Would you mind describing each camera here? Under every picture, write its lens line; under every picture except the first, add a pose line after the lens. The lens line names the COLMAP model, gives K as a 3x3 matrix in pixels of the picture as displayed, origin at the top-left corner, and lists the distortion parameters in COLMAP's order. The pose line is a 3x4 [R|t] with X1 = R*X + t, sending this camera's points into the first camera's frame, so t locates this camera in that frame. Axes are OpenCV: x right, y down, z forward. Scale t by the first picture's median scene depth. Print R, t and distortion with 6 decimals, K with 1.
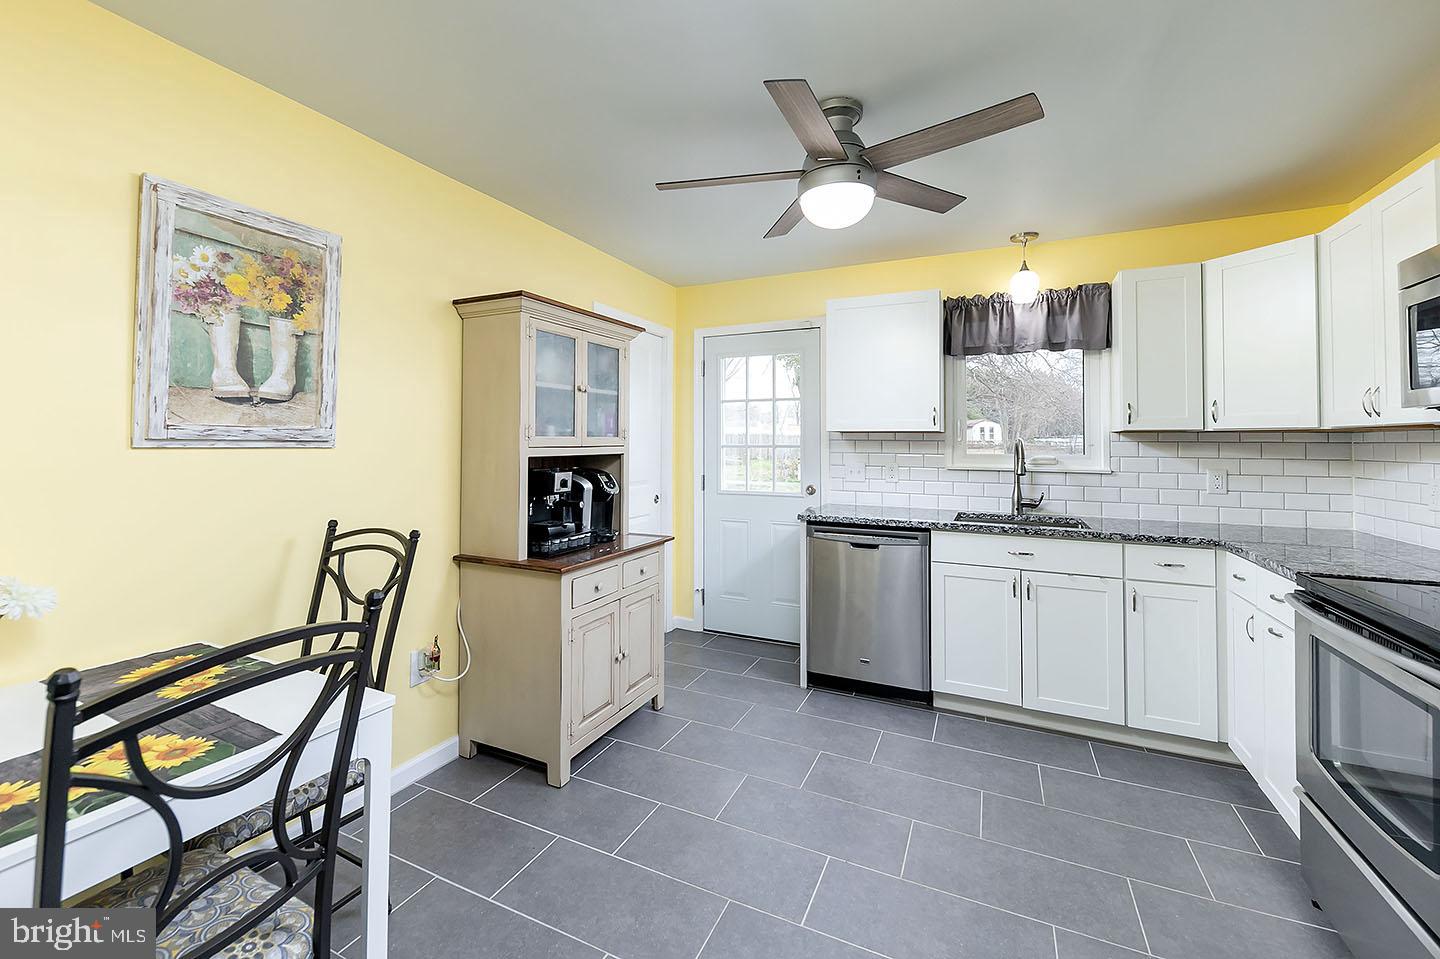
lens RADIAL K [[629.1, 0, 704.6], [0, 629.1, 419.2], [0, 0, 1]] dist [-0.000523, -0.000480]
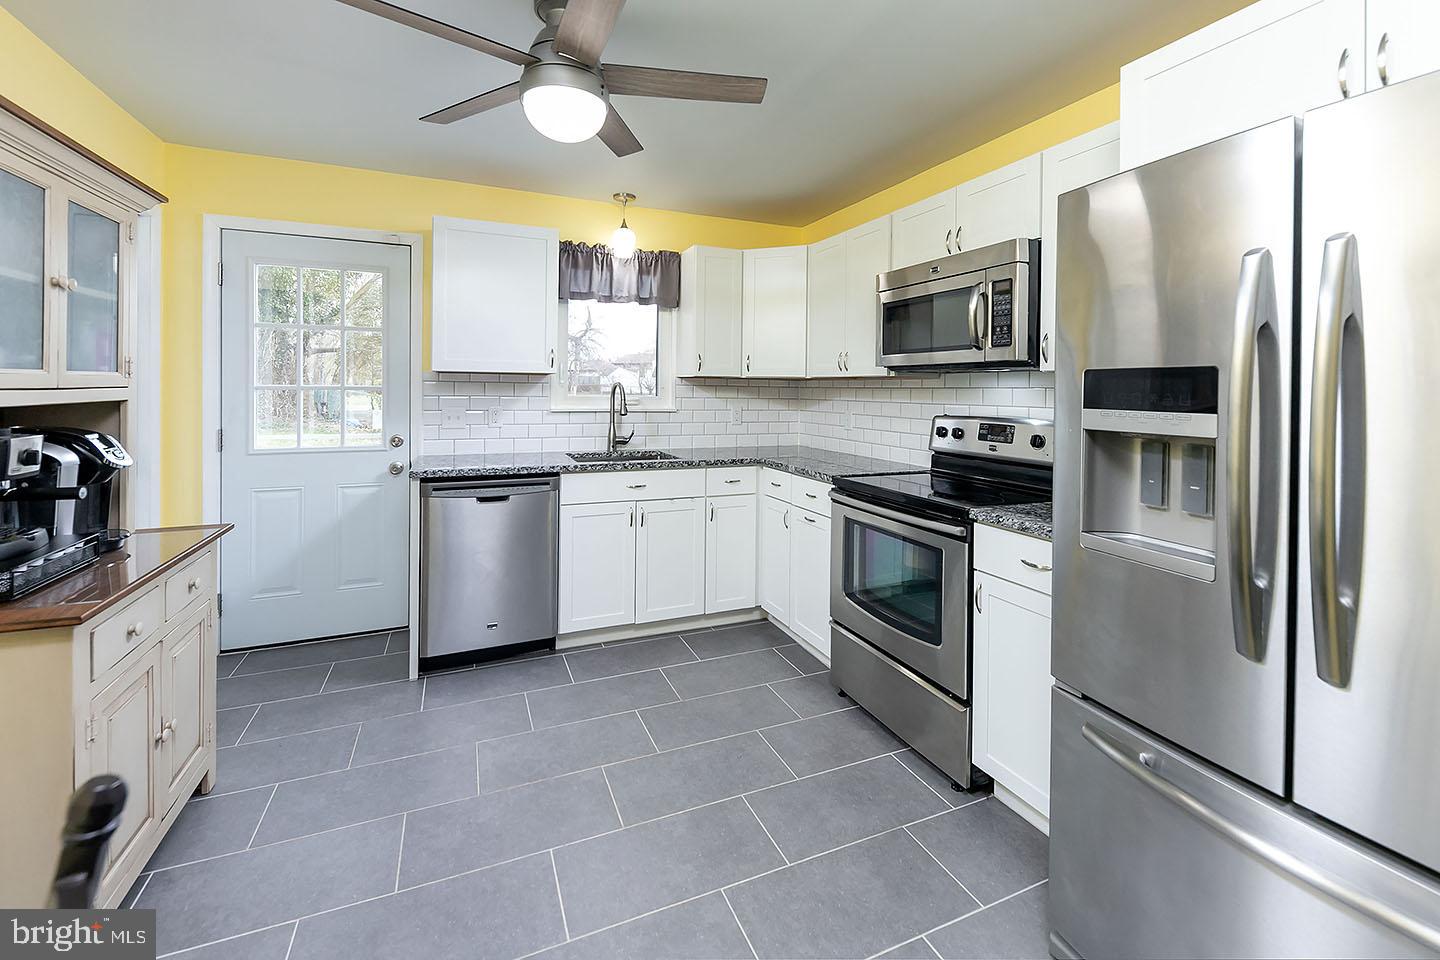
lens RADIAL K [[614.8, 0, 725.6], [0, 614.8, 385.1], [0, 0, 1]] dist [0.008558, -0.001647]
pose [[0.639716, 0.006876, 0.768581, -0.227213], [-0.035975, 0.999132, 0.021005, 0.008068], [-0.767769, -0.041087, 0.639408, 0.197520]]
